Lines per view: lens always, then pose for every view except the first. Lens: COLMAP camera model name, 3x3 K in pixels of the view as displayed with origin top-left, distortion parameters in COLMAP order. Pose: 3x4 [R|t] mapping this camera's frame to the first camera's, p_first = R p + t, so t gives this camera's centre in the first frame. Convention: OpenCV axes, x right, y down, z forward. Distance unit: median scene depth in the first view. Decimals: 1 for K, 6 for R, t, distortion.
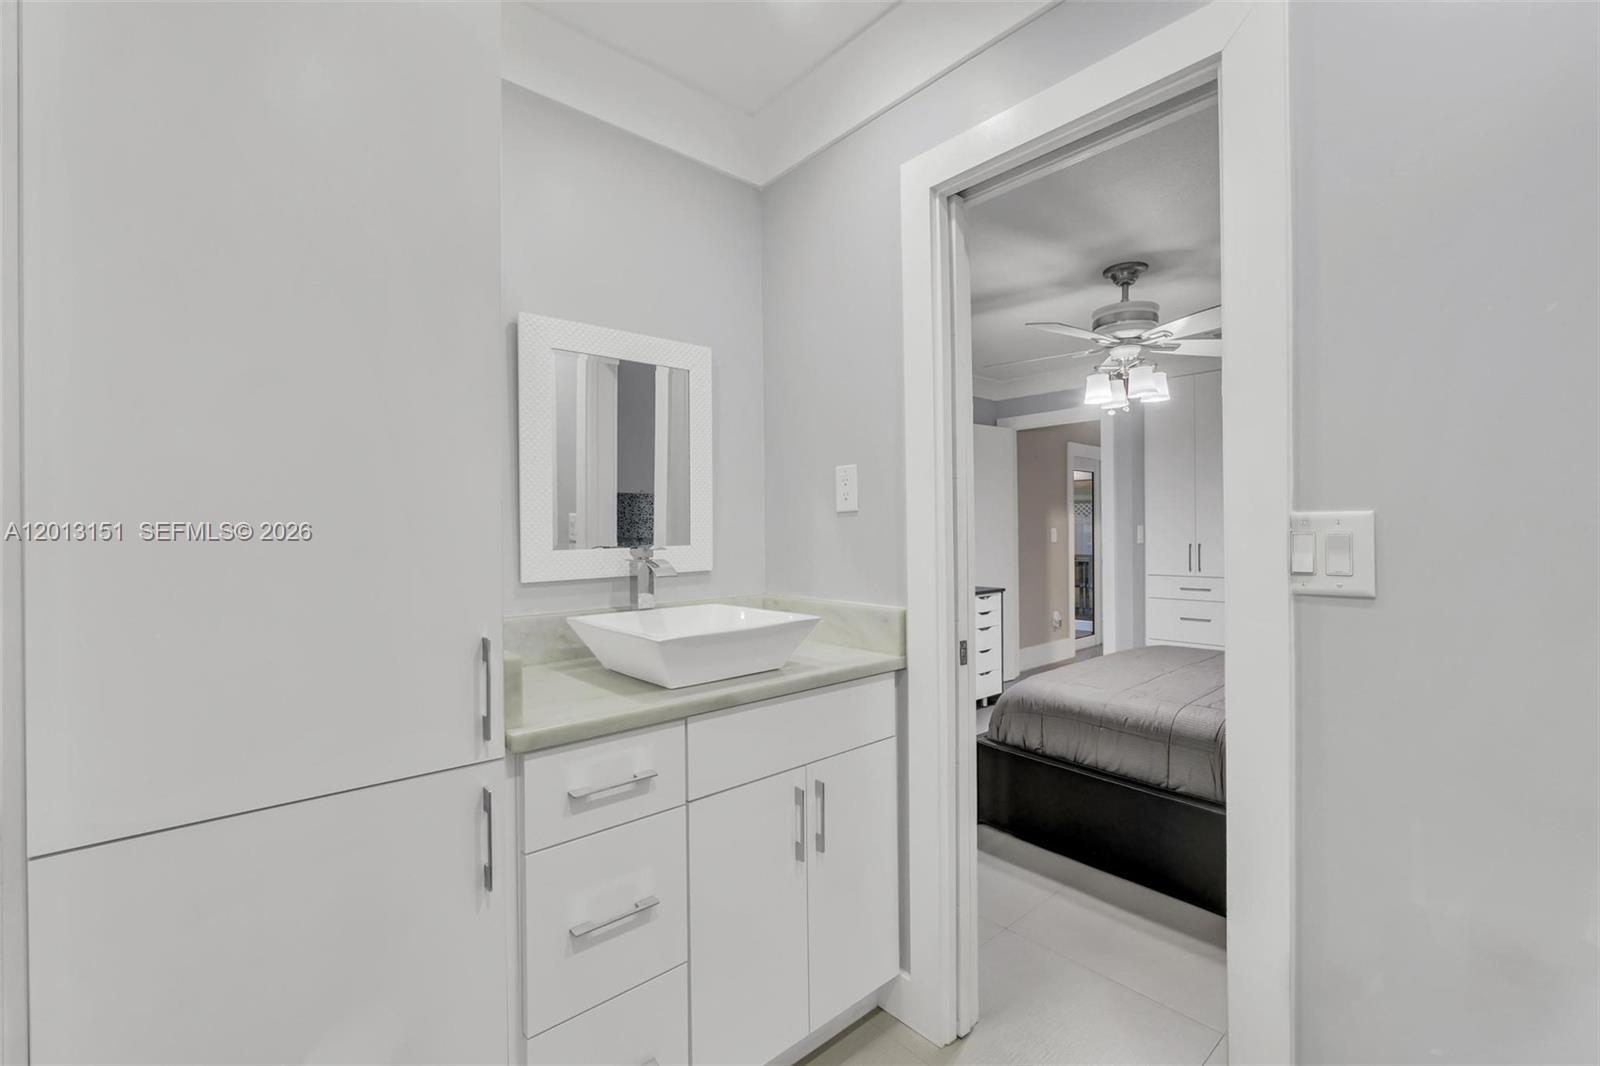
lens RADIAL K [[681.3, 0, 787.7], [0, 681.3, 532.7], [0, 0, 1]] dist [-0.000003, -0.002477]
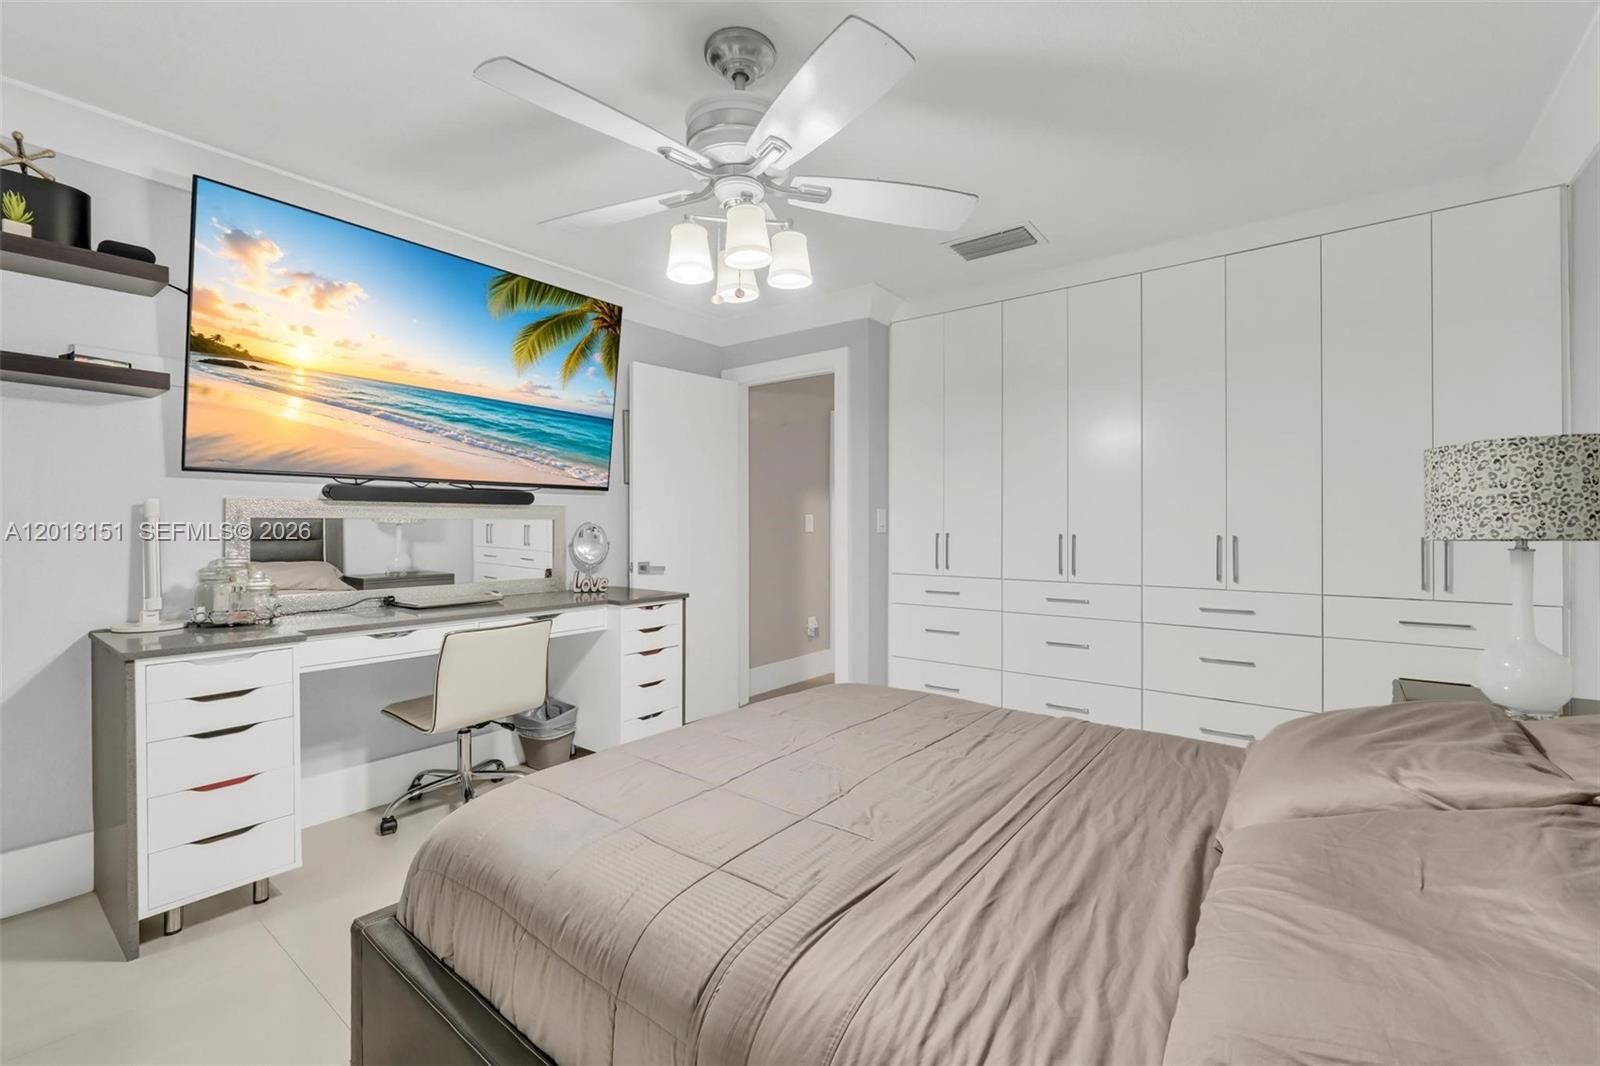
lens RADIAL K [[681.3, 0, 796.2], [0, 681.3, 524.6], [0, 0, 1]] dist [-0.000003, -0.002477]
pose [[0.978441, 0.012849, 0.206125, 0.274749], [-0.012075, 0.999915, -0.005012, 0.012055], [-0.206172, 0.002415, 0.978513, 0.275274]]
